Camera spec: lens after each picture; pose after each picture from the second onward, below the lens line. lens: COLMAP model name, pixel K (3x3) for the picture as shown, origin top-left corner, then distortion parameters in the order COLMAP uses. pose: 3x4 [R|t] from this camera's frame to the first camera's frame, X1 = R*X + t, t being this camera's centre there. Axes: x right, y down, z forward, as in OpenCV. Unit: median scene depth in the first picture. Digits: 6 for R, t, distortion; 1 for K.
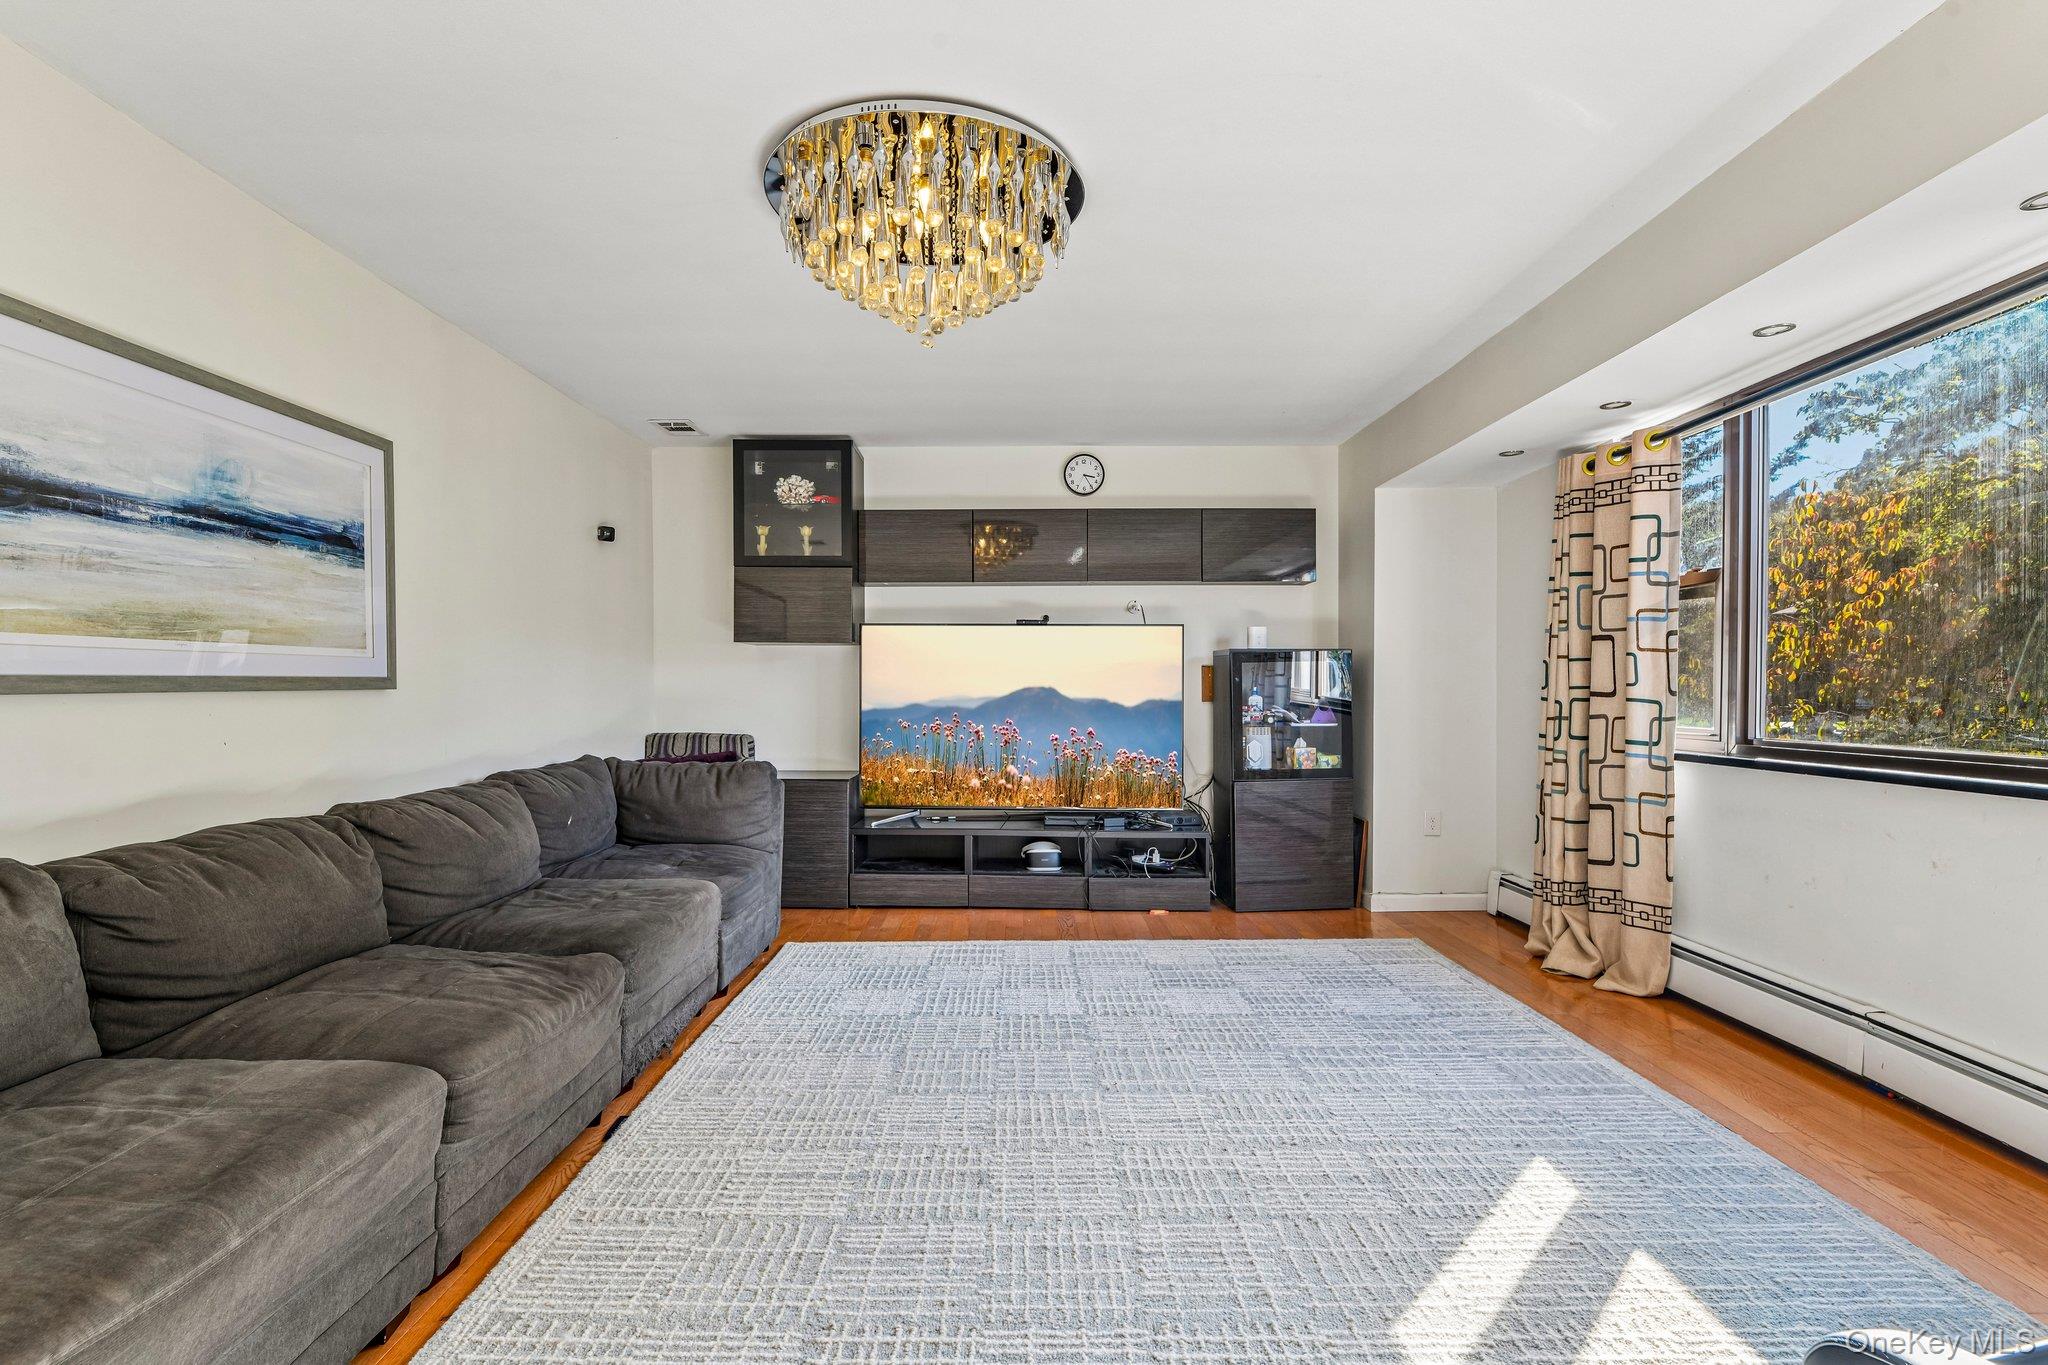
lens RADIAL K [[1008.3, 0, 1022.4], [0, 1008.3, 689.5], [0, 0, 1]] dist [0.002472, 0.000539]
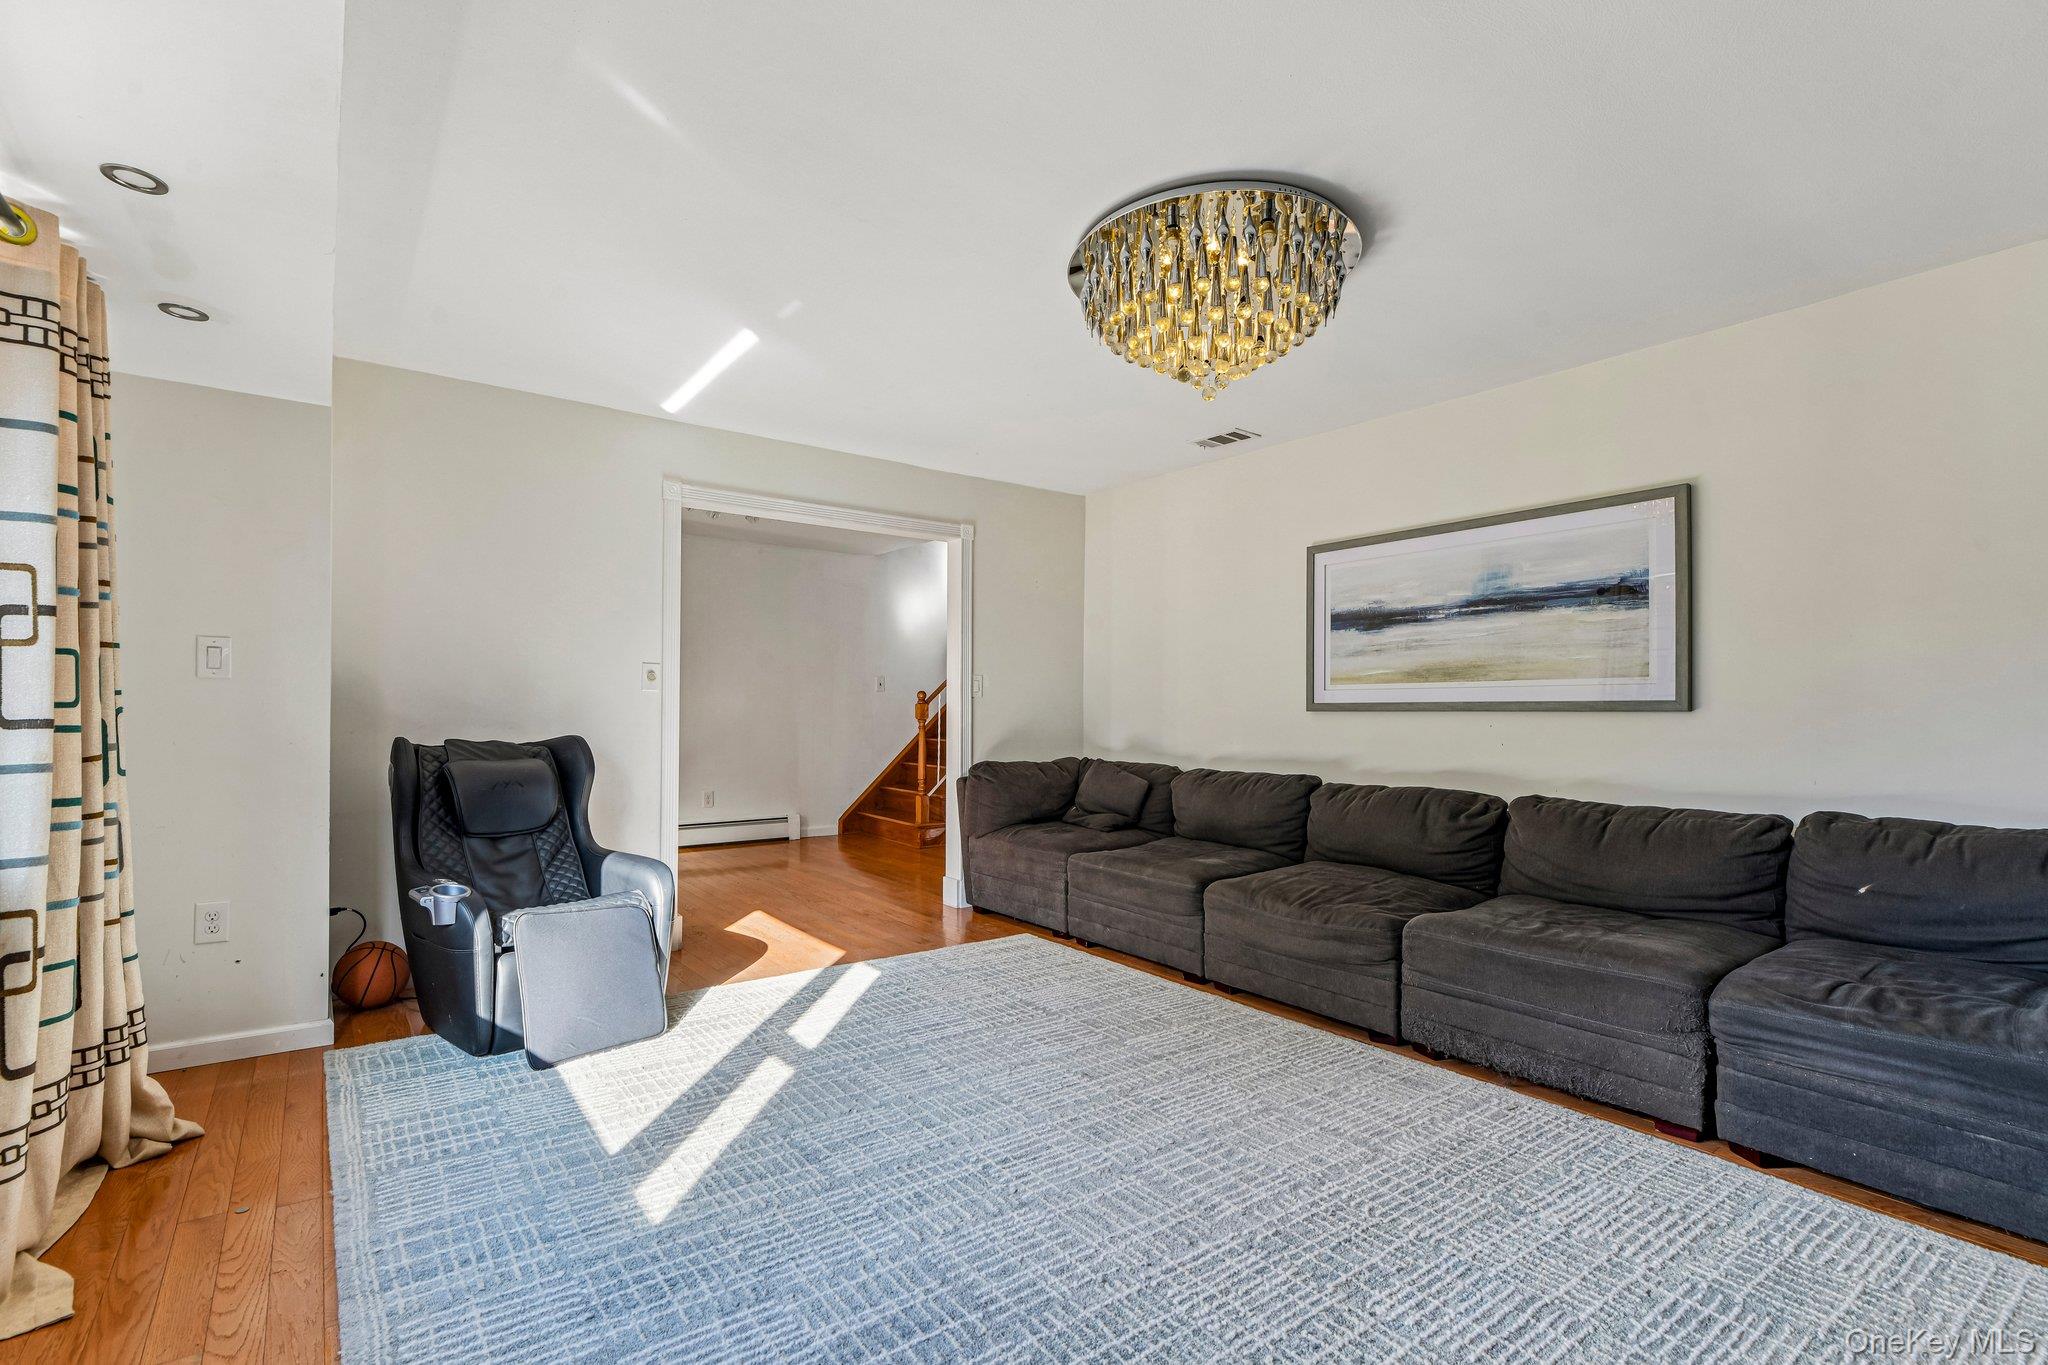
lens RADIAL K [[939.3, 0, 1020.0], [0, 939.3, 694.7], [0, 0, 1]] dist [0.003786, 0.000056]
pose [[-0.797286, -0.006082, -0.603571, 0.730786], [-0.002340, 0.999973, -0.006986, -0.012401], [0.603597, -0.004157, -0.797279, 1.791174]]
